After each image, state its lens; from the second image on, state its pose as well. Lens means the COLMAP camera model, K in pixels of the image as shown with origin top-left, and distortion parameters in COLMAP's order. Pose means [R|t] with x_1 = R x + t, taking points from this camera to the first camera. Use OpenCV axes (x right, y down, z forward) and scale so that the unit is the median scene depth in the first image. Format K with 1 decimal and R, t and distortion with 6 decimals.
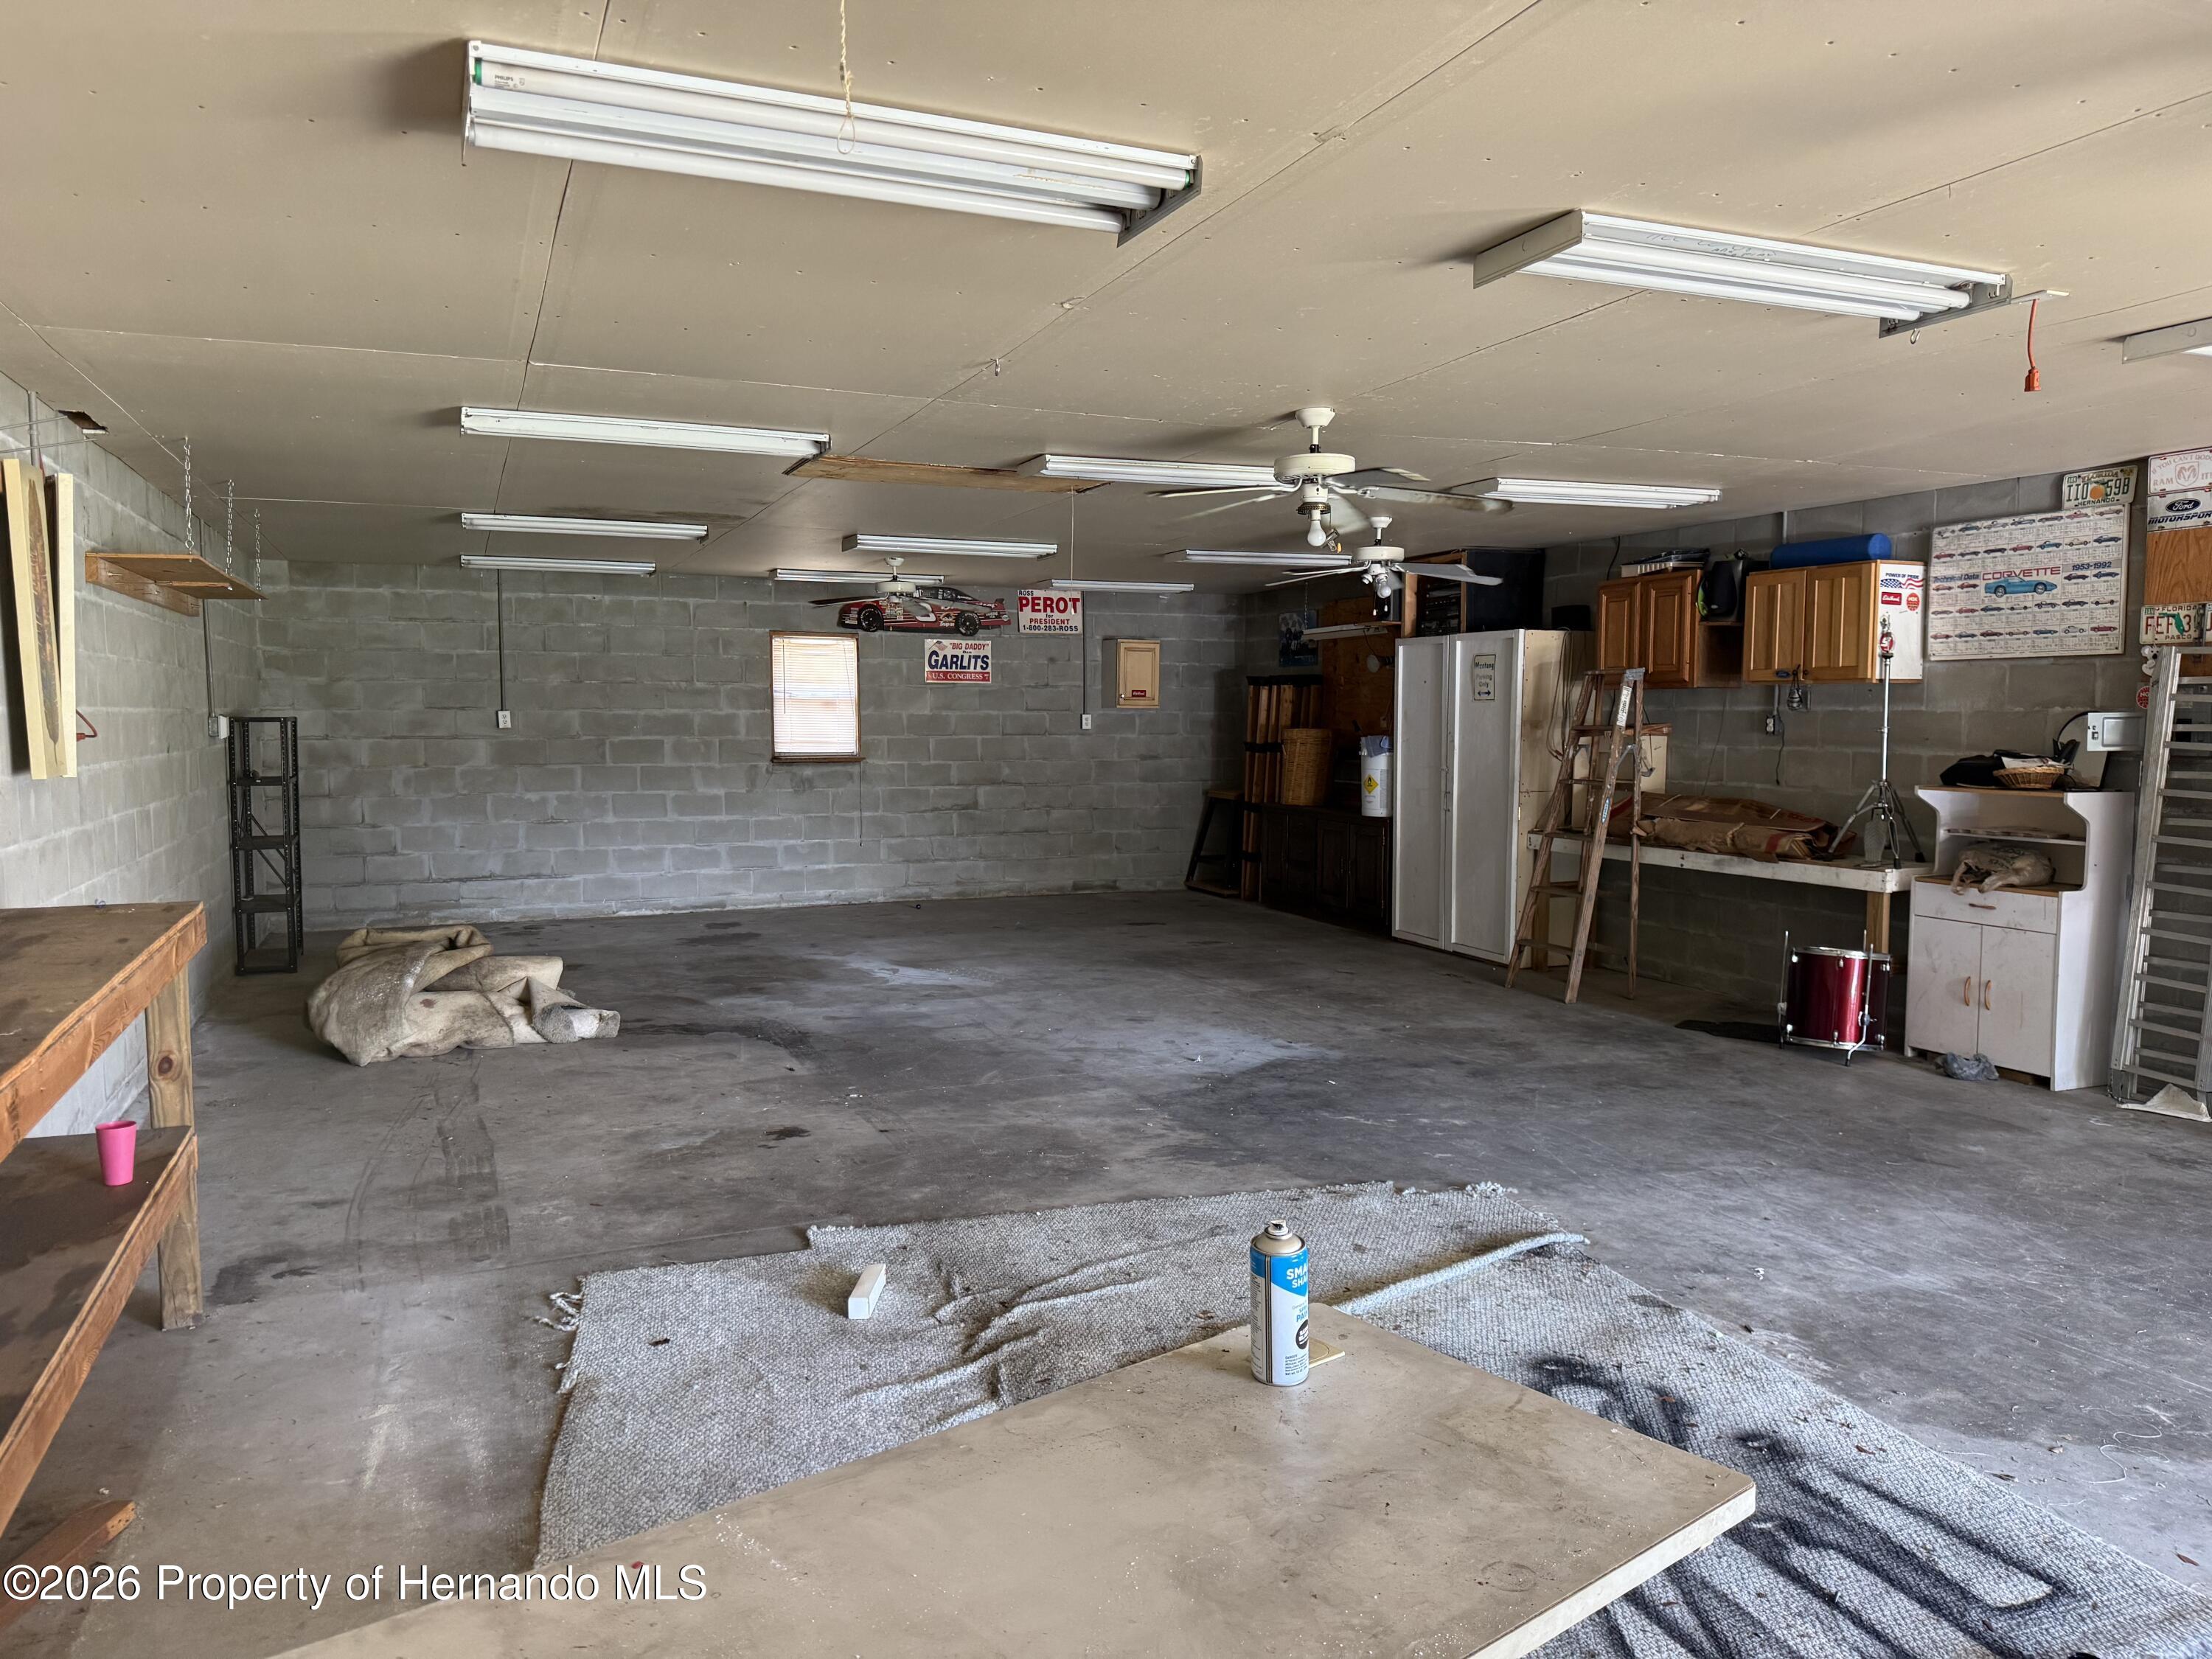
lens RADIAL K [[1534.7, 0, 1106.0], [0, 1534.7, 829.5], [0, 0, 1]] dist [0.155766, -0.197780]
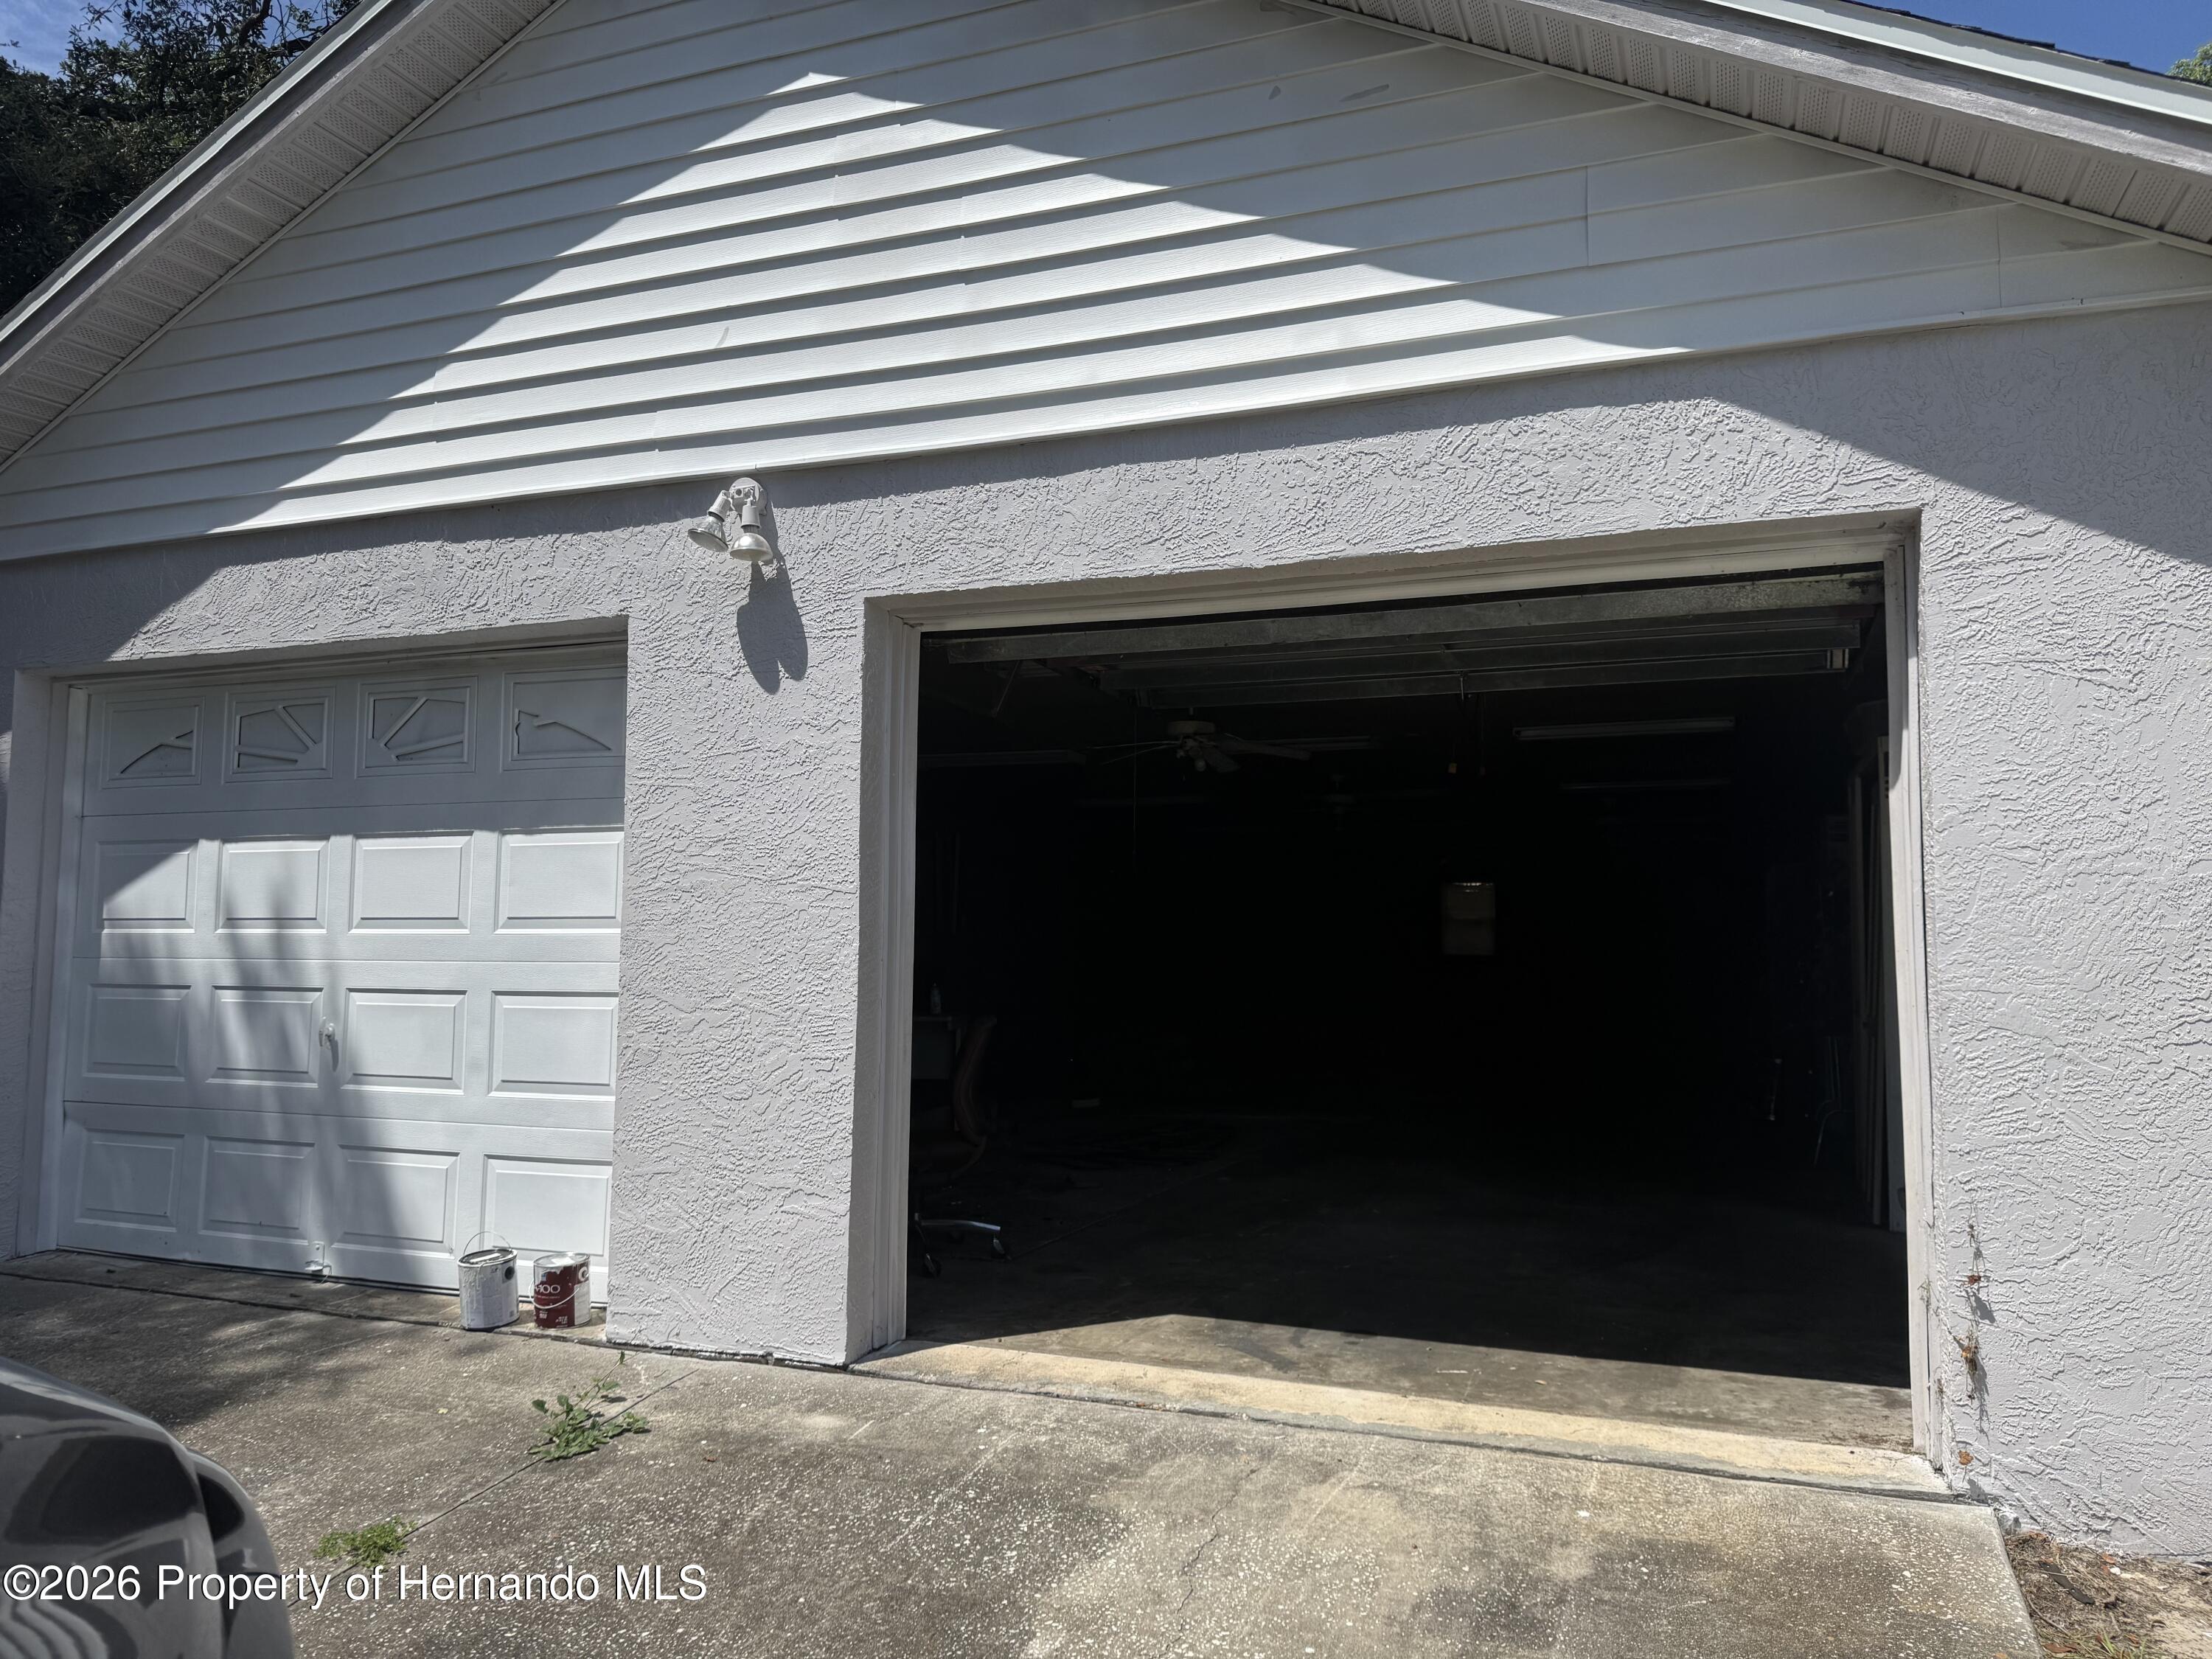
lens RADIAL K [[1534.7, 0, 1106.0], [0, 1534.7, 829.5], [0, 0, 1]] dist [0.155766, -0.197780]
pose [[0.725437, -0.053967, -0.686170, 0.640310], [-0.060436, 0.988077, -0.141605, 0.068831], [0.685630, 0.144195, 0.713526, -0.381764]]
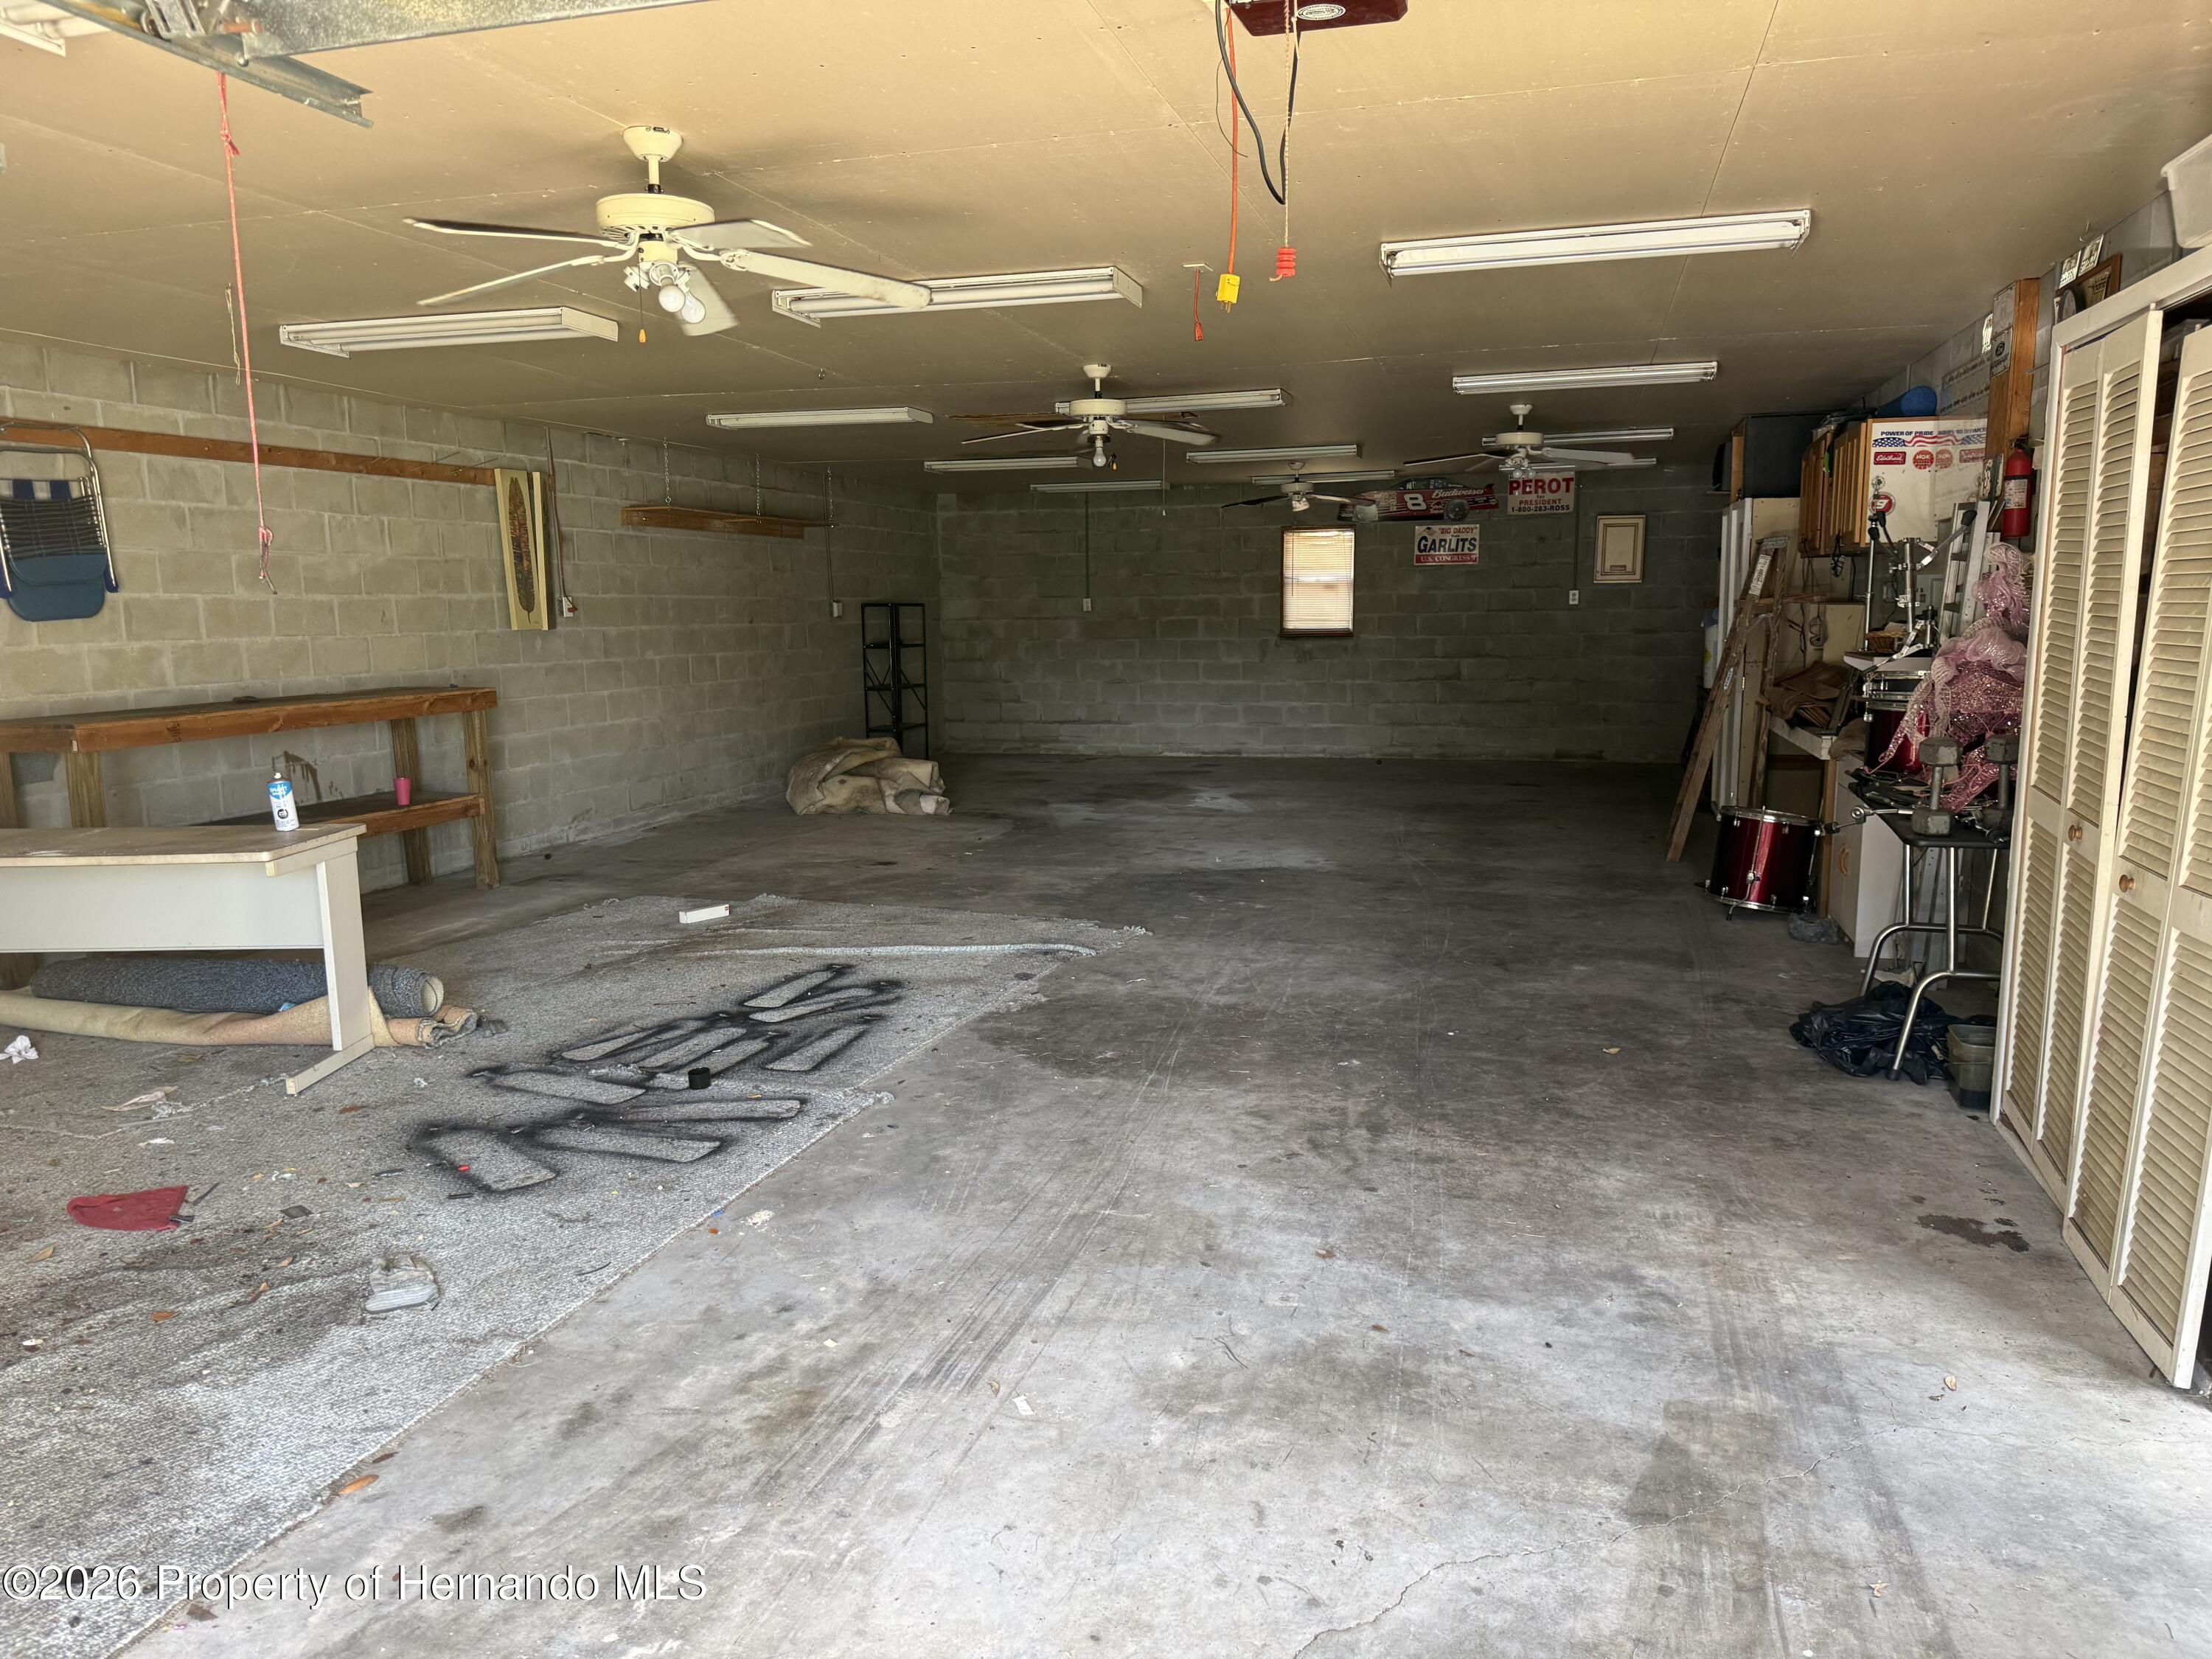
lens RADIAL K [[1534.7, 0, 1106.0], [0, 1534.7, 829.5], [0, 0, 1]] dist [0.155766, -0.197780]
pose [[0.780381, 0.080751, -0.620069, 0.450264], [-0.035422, 0.995743, 0.085095, 0.009142], [0.624300, -0.044442, 0.779919, -0.038027]]
